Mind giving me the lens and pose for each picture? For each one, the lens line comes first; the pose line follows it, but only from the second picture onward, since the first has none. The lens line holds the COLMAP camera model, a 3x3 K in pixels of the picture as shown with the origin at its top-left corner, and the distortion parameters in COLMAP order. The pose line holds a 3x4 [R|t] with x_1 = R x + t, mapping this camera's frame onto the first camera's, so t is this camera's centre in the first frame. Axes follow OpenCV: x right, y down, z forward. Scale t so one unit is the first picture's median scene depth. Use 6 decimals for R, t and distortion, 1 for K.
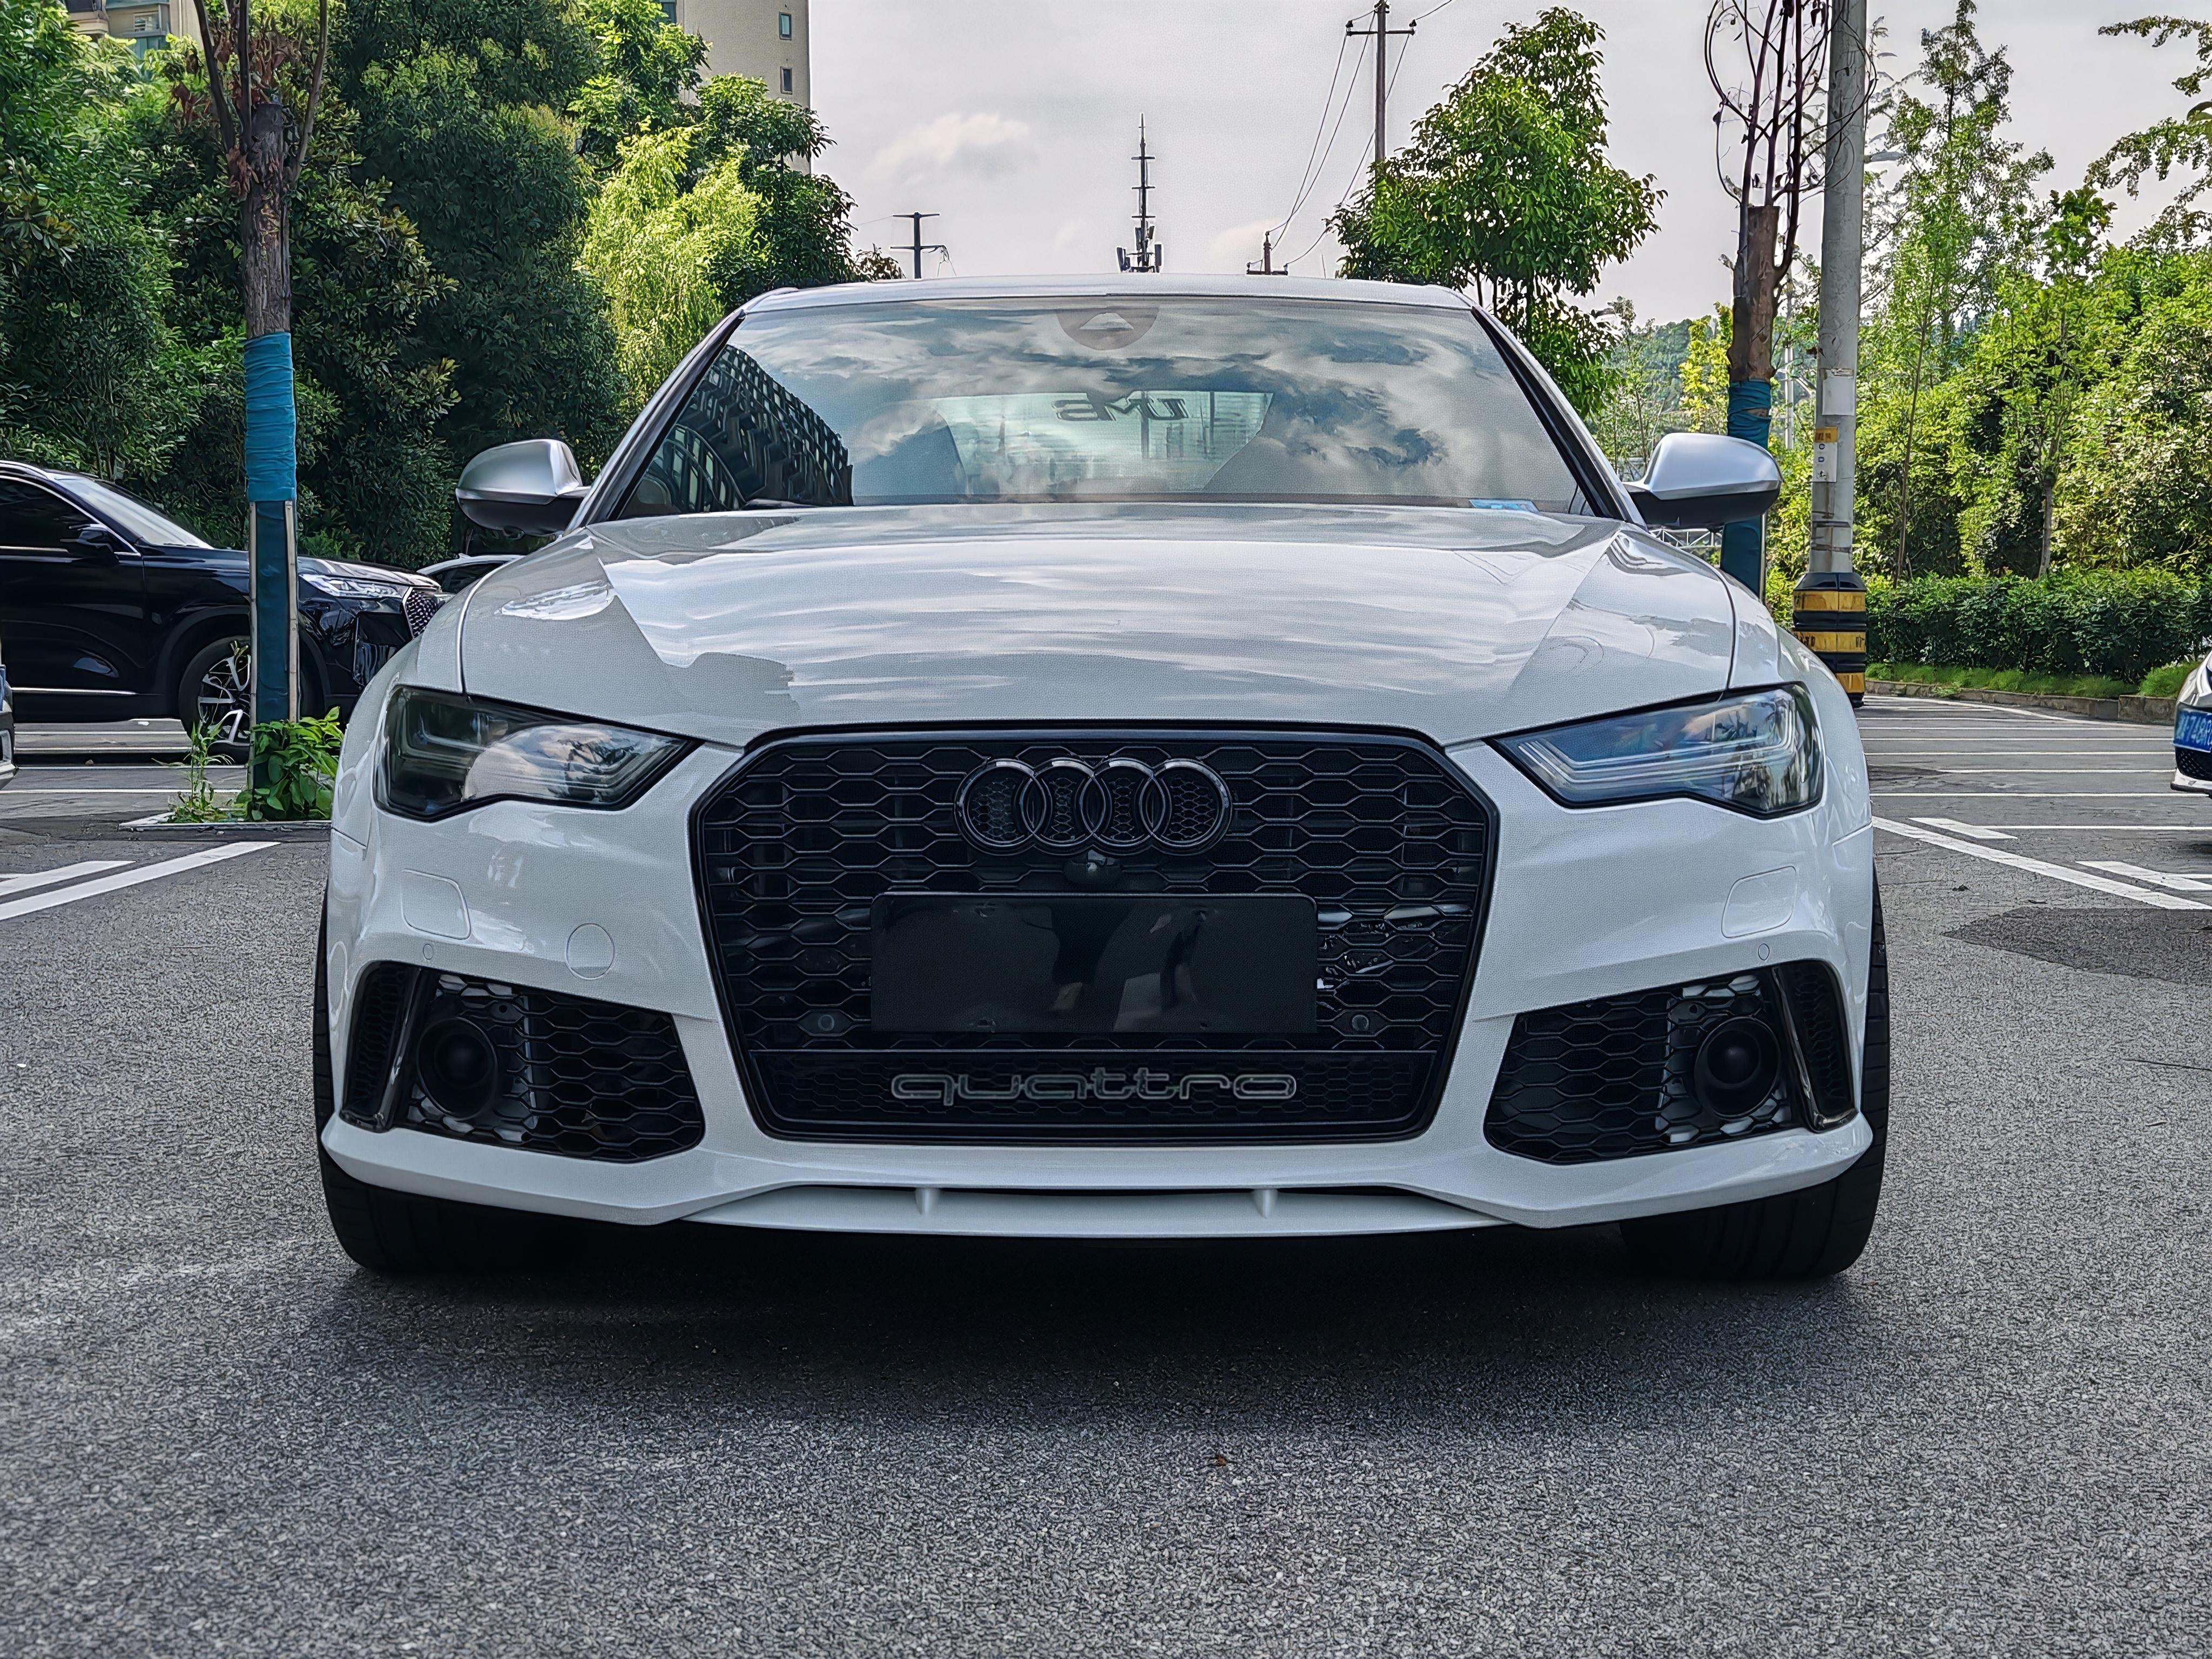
lens RADIAL K [[3464.5, 0, 1106.0], [0, 3464.5, 829.5], [0, 0, 1]] dist [0.001155, 0.044095]
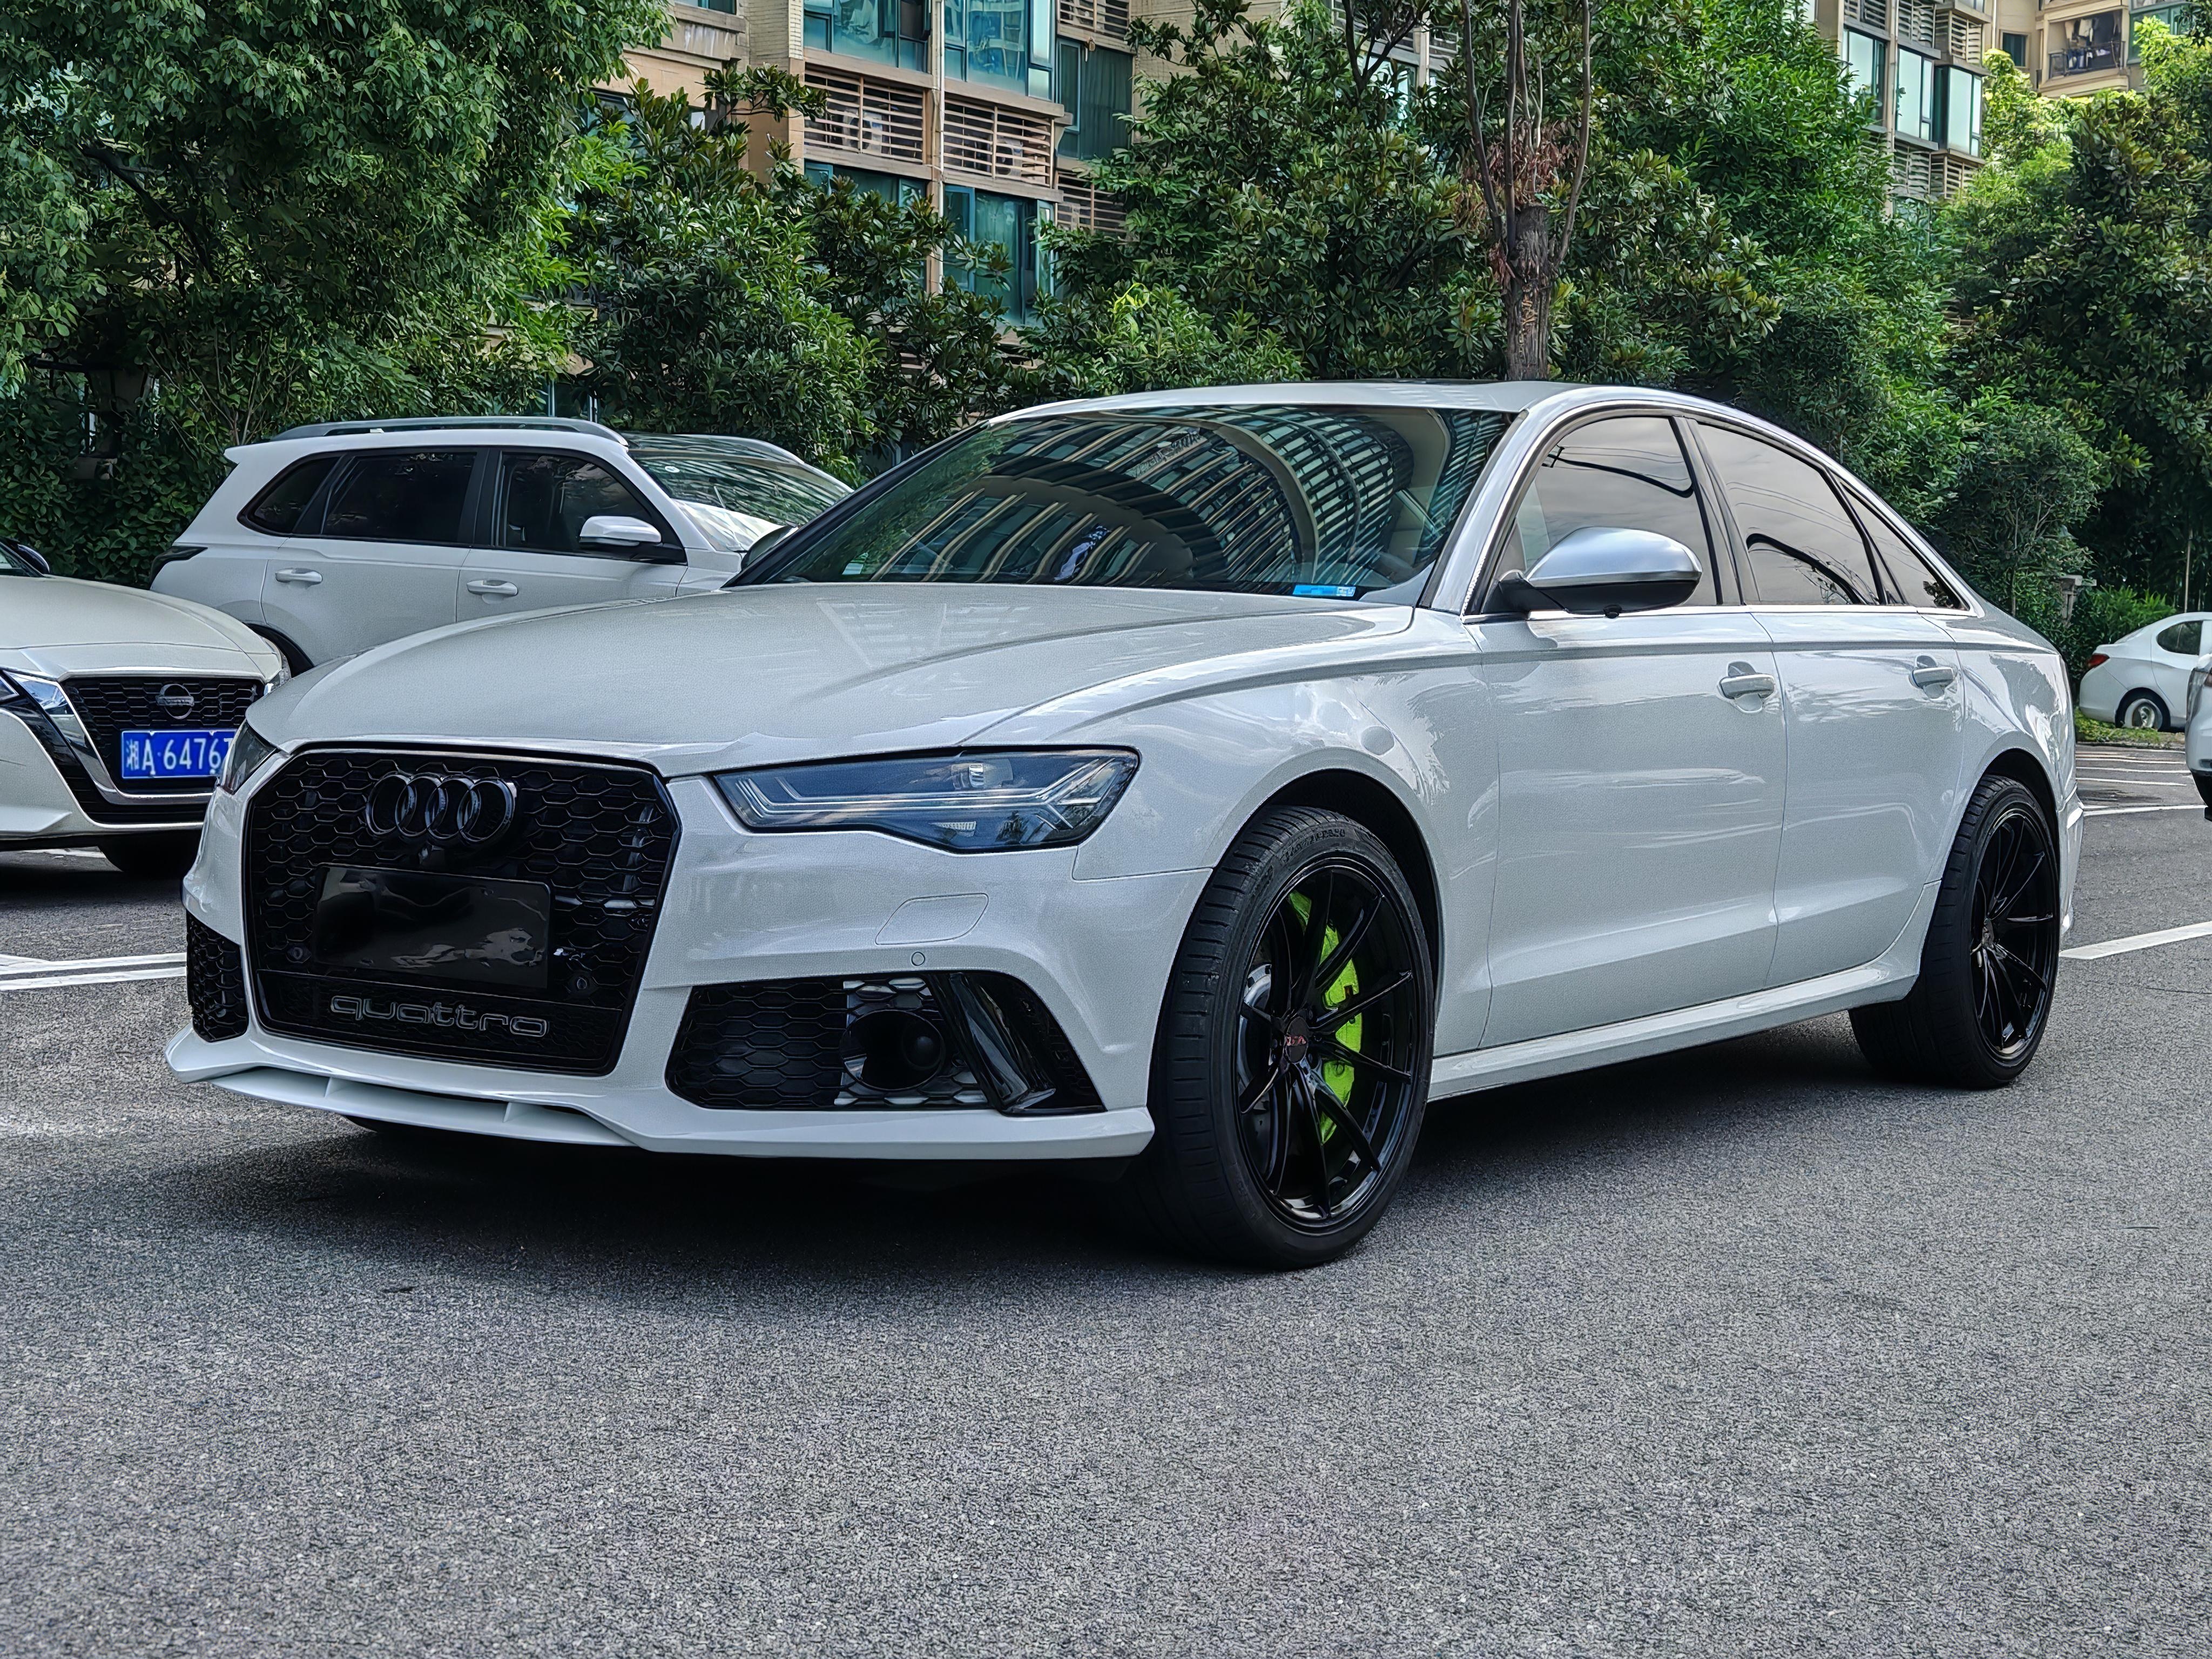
lens RADIAL K [[3509.6, 0, 1106.0], [0, 3509.6, 829.5], [0, 0, 1]] dist [0.007290, 0.109171]
pose [[0.816462, 0.051026, -0.575140, 0.981160], [-0.059528, 0.998218, 0.004057, -0.019628], [0.574323, 0.030925, 0.818045, 0.020653]]
